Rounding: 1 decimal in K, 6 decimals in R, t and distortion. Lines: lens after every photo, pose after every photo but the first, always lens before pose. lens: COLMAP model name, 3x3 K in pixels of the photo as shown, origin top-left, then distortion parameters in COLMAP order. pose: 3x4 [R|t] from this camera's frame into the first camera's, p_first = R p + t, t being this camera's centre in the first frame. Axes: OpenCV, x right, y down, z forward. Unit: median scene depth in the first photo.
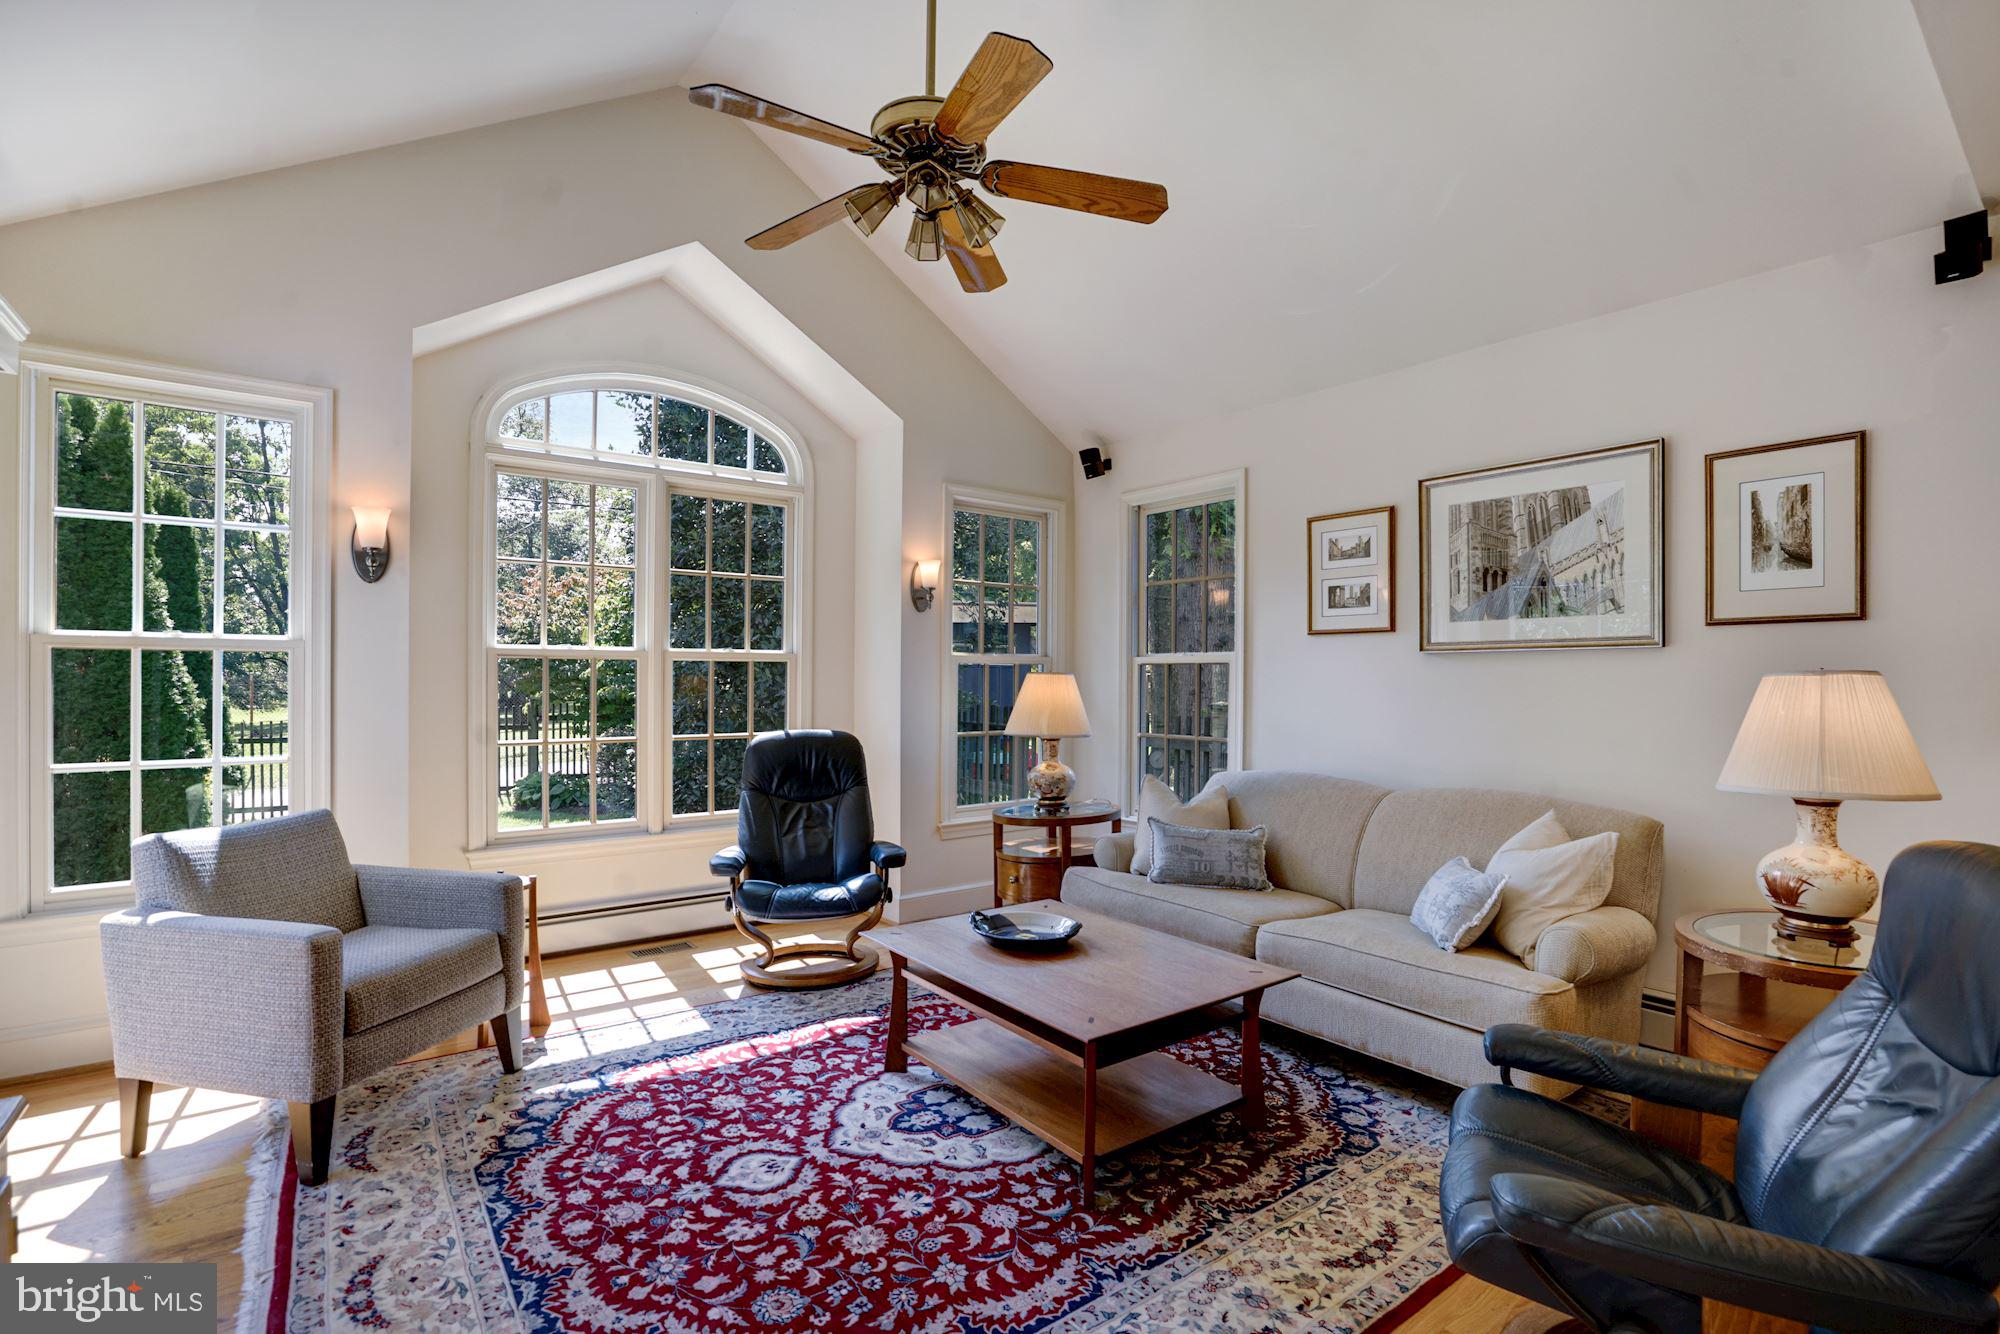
lens RADIAL K [[939.5, 0, 992.5], [0, 939.5, 686.8], [0, 0, 1]] dist [-0.064355, 0.032227]
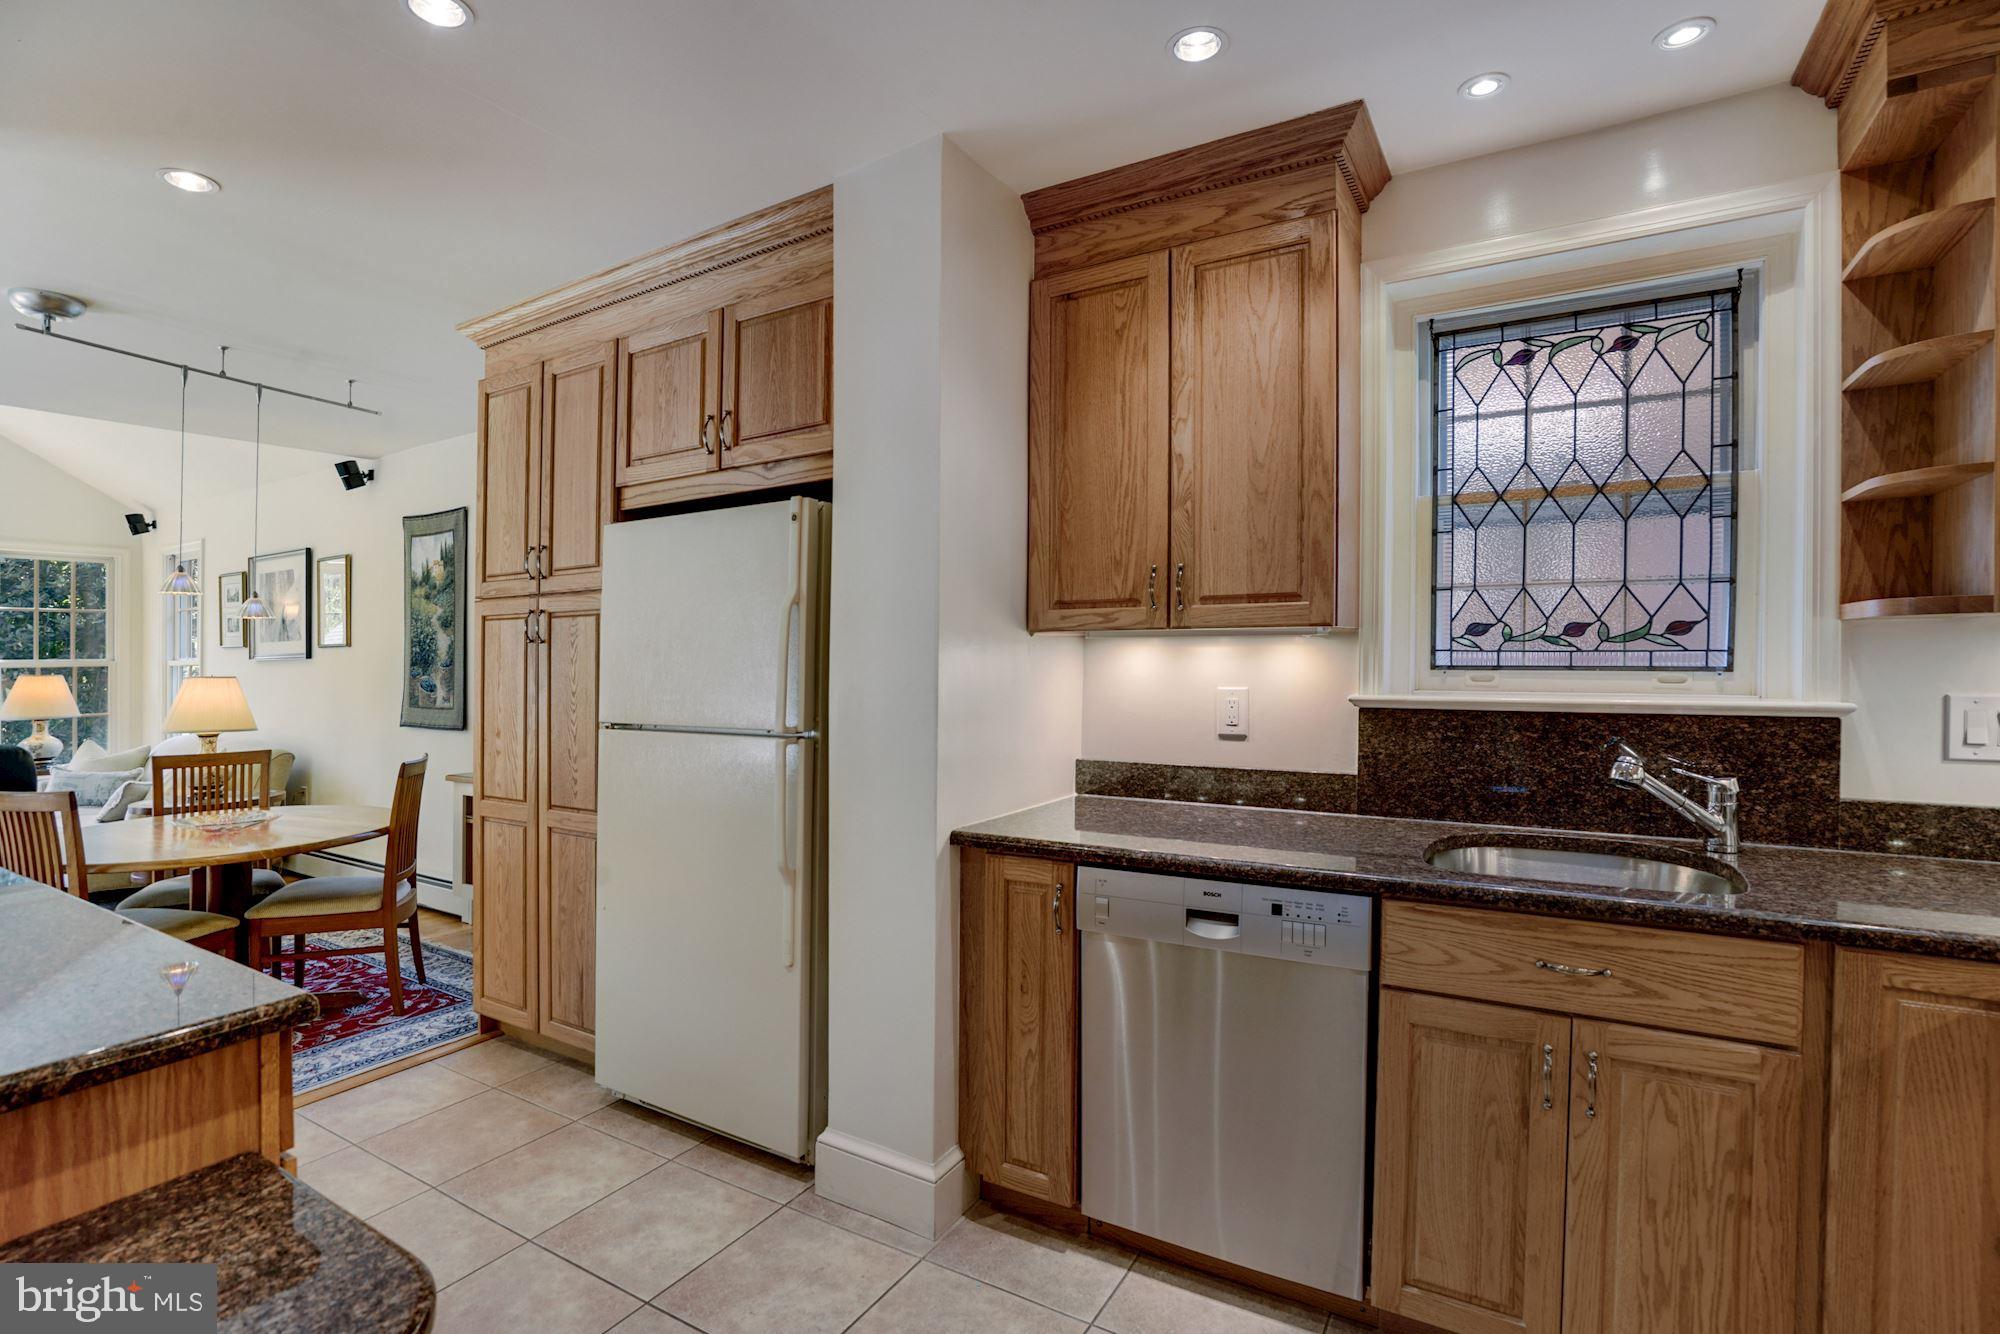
lens RADIAL K [[927.8, 0, 986.7], [0, 927.8, 652.4], [0, 0, 1]] dist [-0.038873, 0.010430]
pose [[0.930615, -0.011604, 0.365817, 1.431817], [0.016358, 0.999817, -0.009900, -0.015635], [-0.365635, 0.015197, 0.930634, -1.328064]]
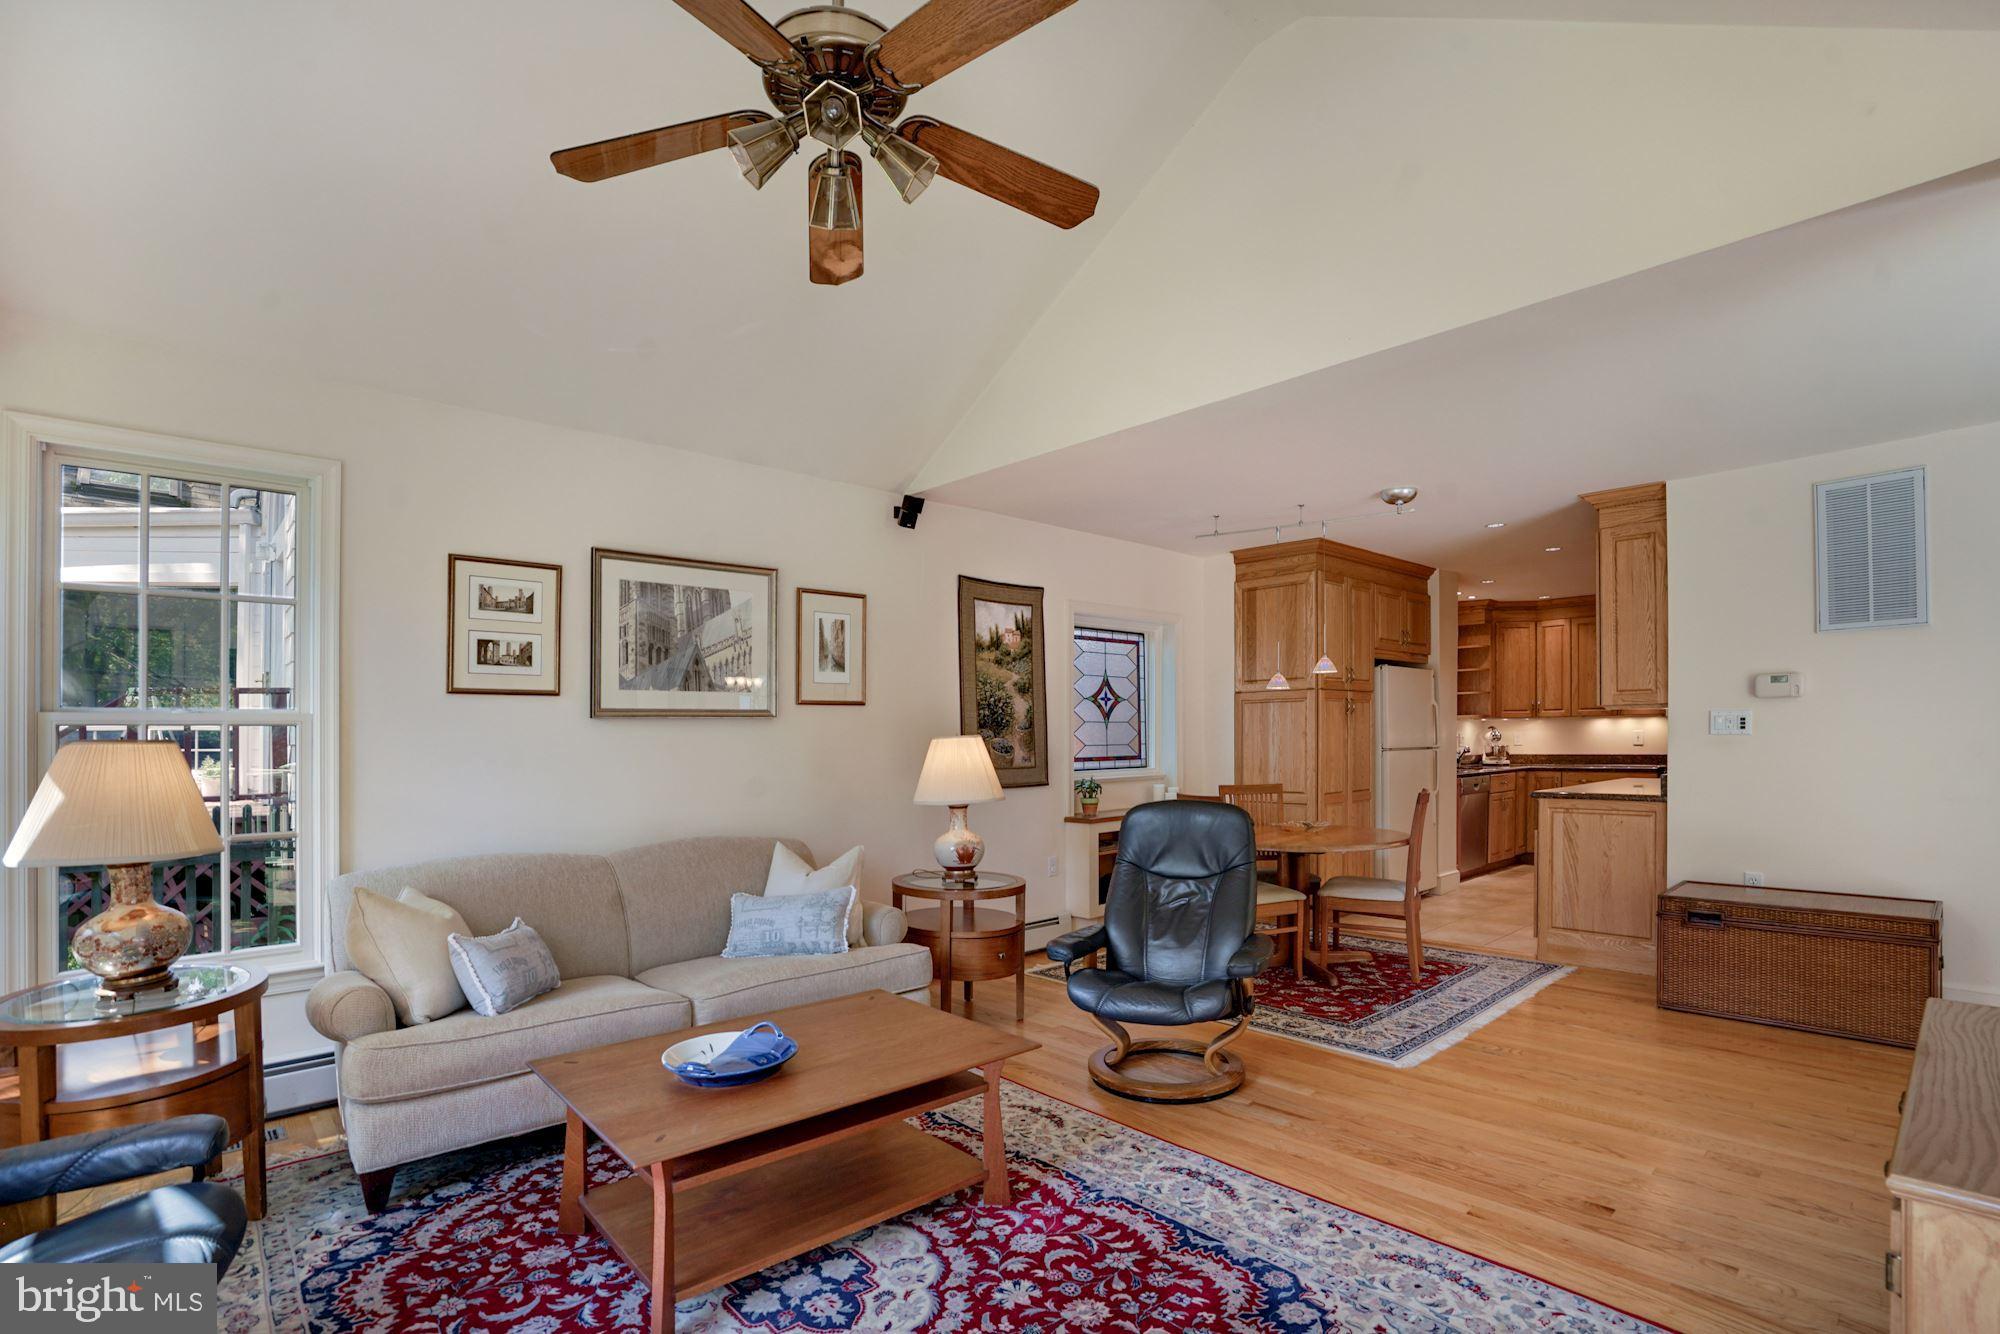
lens RADIAL K [[950.9, 0, 1025.6], [0, 950.9, 781.9], [0, 0, 1]] dist [-0.029892, -0.000032]
pose [[-0.113465, -0.050226, 0.992272, -0.797689], [0.018620, 0.998438, 0.052667, -0.017126], [-0.993368, 0.024452, -0.112353, 0.838001]]
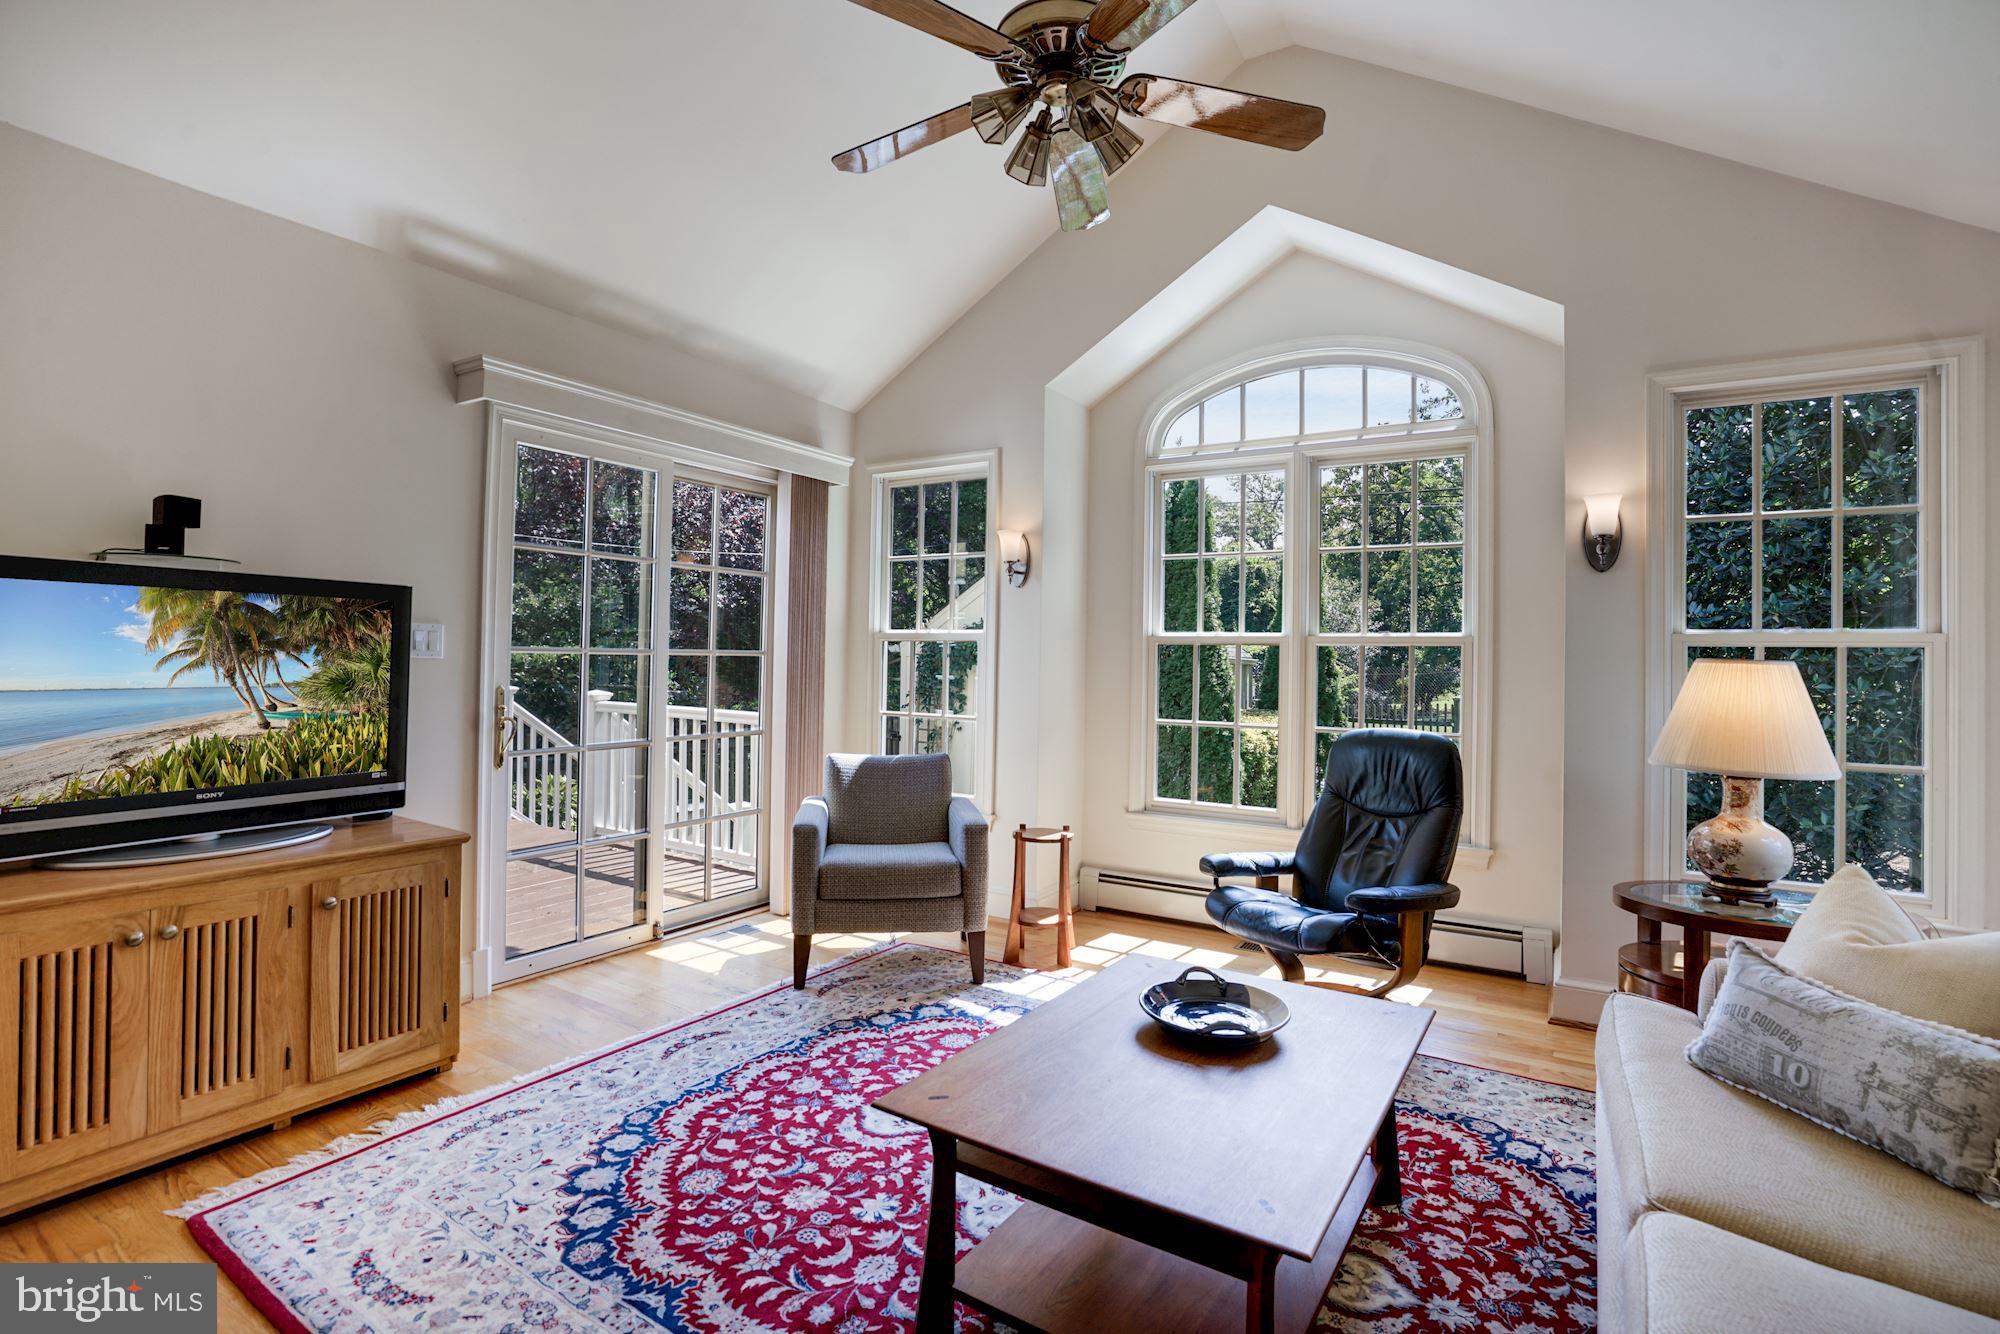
lens RADIAL K [[927.8, 0, 986.7], [0, 927.8, 652.4], [0, 0, 1]] dist [-0.038873, 0.010430]
pose [[0.341064, -0.008724, -0.940000, 0.649979], [-0.023128, 0.999576, -0.017668, 0.000865], [0.939756, 0.027766, 0.340718, 0.592590]]
